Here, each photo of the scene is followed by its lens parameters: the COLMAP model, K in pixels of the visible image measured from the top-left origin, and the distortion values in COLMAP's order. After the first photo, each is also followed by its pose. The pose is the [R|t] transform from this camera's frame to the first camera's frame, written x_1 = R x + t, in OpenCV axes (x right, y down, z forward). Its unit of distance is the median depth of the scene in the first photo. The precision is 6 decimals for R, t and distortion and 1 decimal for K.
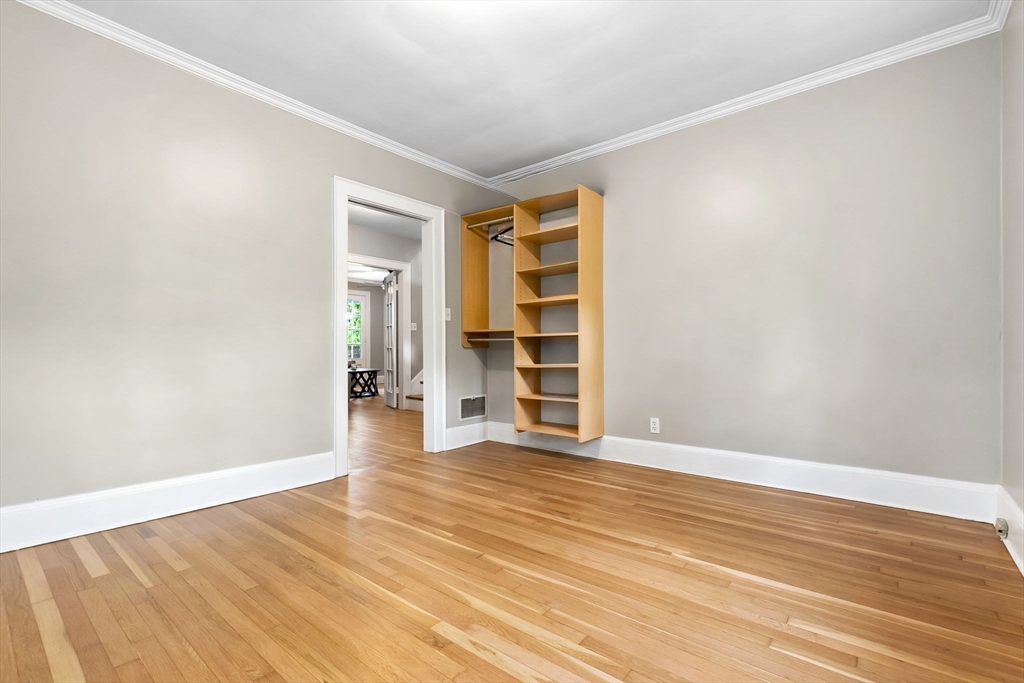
lens RADIAL K [[444.9, 0, 508.7], [0, 444.9, 345.9], [0, 0, 1]] dist [-0.008205, 0.000298]
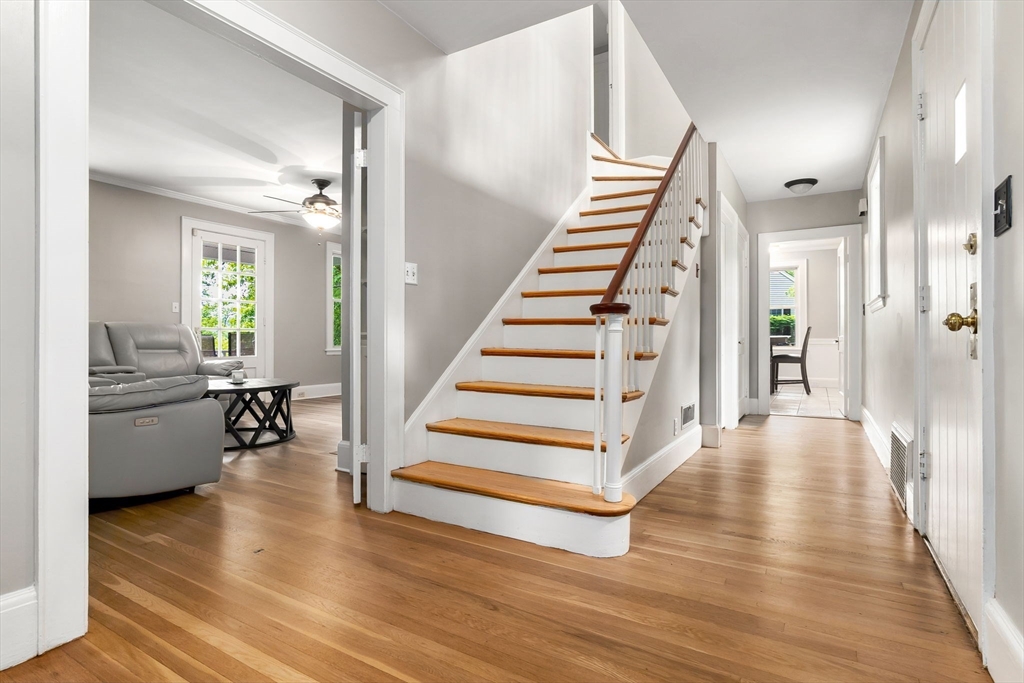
lens RADIAL K [[514.1, 0, 517.7], [0, 514.1, 338.2], [0, 0, 1]] dist [-0.009906, 0.001241]
pose [[0.988860, 0.003583, 0.148805, -0.172460], [-0.003590, 0.999994, -0.000226, 0.008446], [-0.148805, -0.000311, 0.988867, 0.527852]]
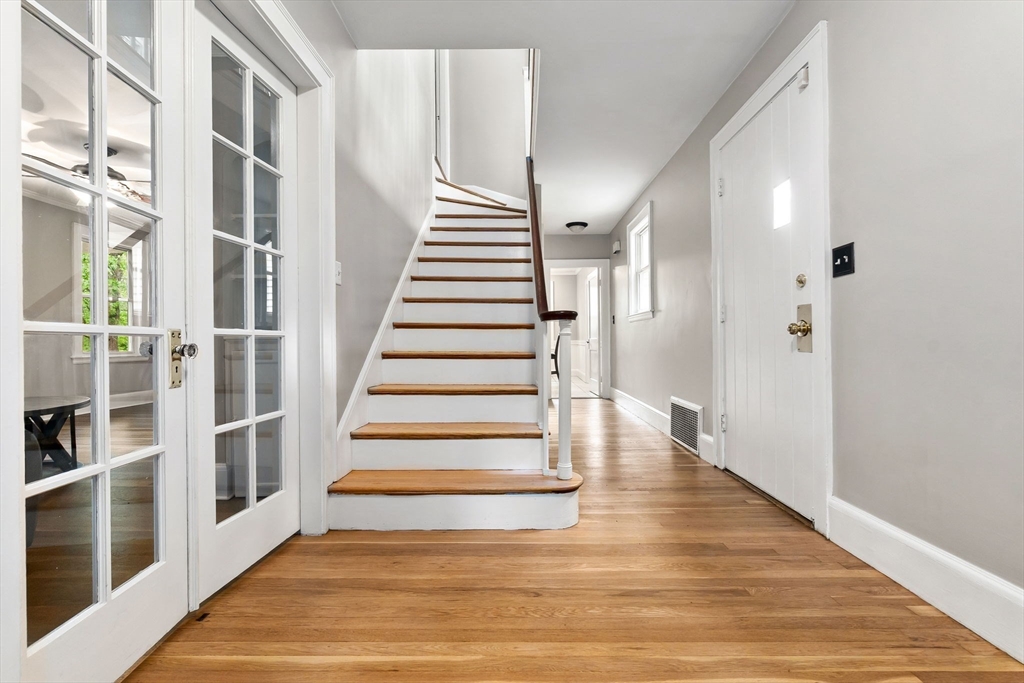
lens RADIAL K [[444.9, 0, 514.9], [0, 444.9, 341.5], [0, 0, 1]] dist [-0.008205, 0.000298]
pose [[0.776296, -0.002642, 0.630363, -0.301792], [0.002751, 0.999996, 0.000804, 0.008314], [-0.630362, 0.001110, 0.776300, 0.605718]]
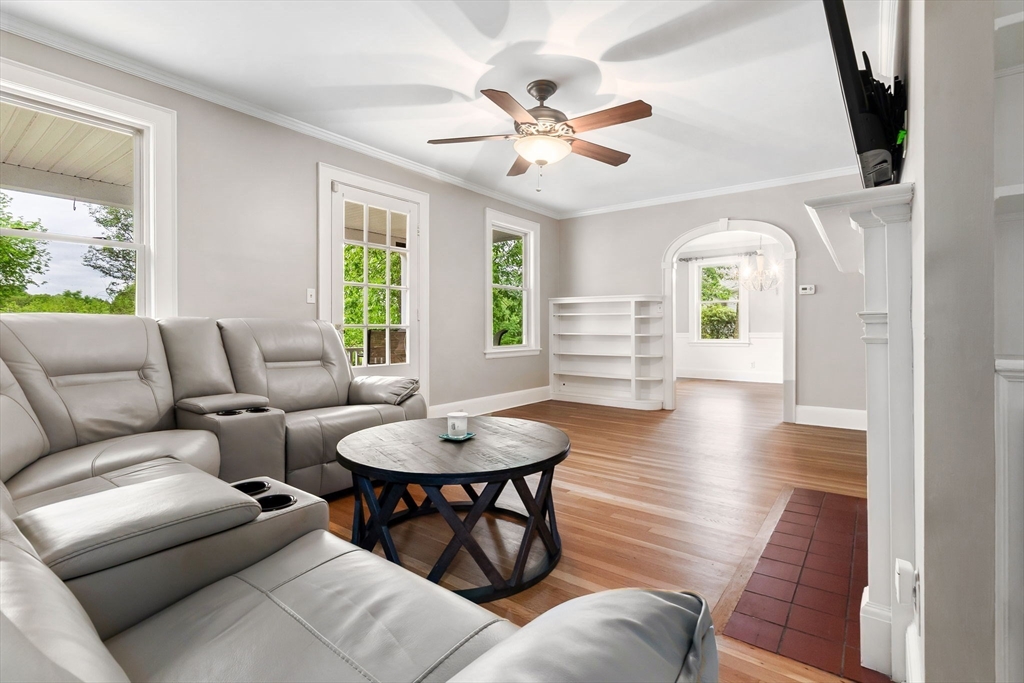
lens RADIAL K [[478.5, 0, 509.3], [0, 478.5, 332.5], [0, 0, 1]] dist [-0.005078, -0.000527]
pose [[0.999669, 0.004819, 0.025268, -0.397276], [-0.005118, 0.999917, 0.011796, -0.006571], [-0.025209, -0.011921, 0.999611, 0.905670]]
